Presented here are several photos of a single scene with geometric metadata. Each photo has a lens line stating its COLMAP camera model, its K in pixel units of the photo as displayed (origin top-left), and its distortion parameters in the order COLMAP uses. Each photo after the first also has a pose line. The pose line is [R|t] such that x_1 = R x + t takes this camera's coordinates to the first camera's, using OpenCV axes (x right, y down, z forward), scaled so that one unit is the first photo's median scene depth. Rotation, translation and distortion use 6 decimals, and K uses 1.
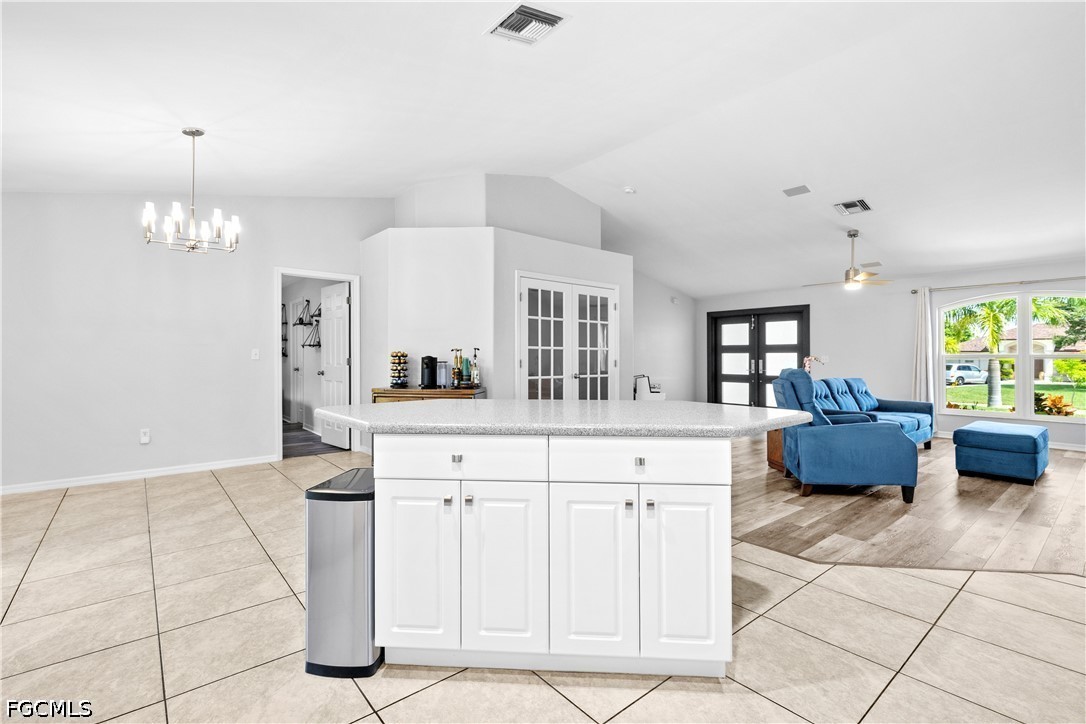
lens RADIAL K [[488.7, 0, 544.6], [0, 488.7, 355.7], [0, 0, 1]] dist [0.000028, -0.000482]
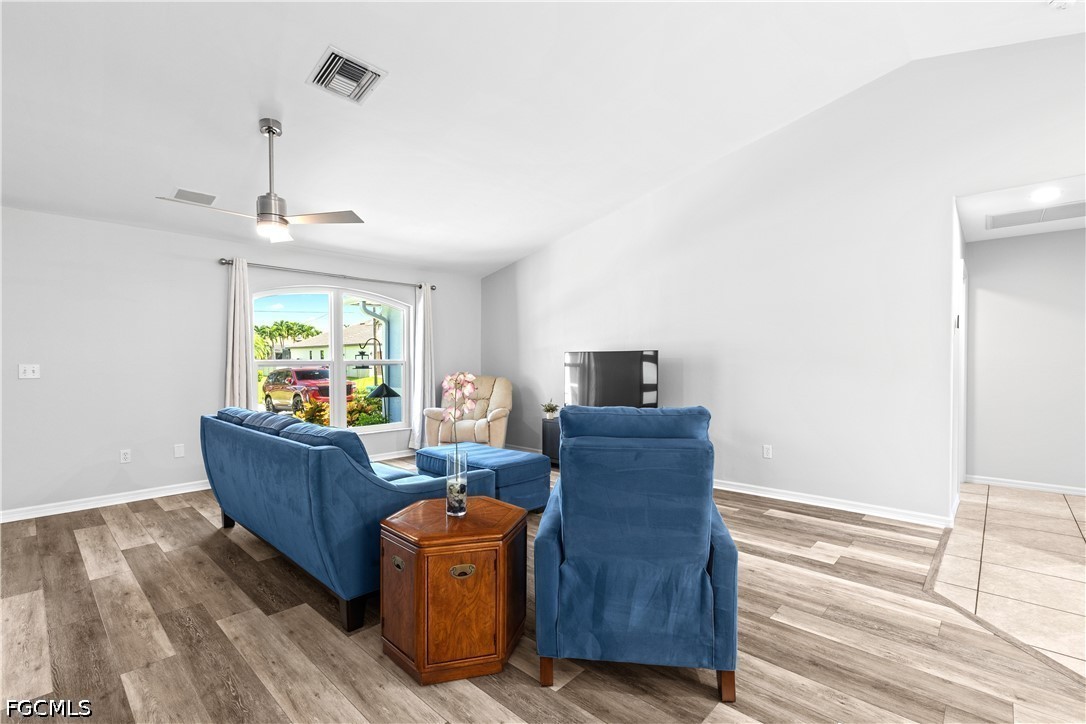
lens RADIAL K [[496.5, 0, 545.9], [0, 496.5, 374.6], [0, 0, 1]] dist [0.017170, -0.000699]
pose [[-0.114057, -0.030263, 0.993013, 0.074122], [-0.002863, 0.999542, 0.030133, -0.007306], [-0.993470, 0.000594, -0.114092, 0.775787]]
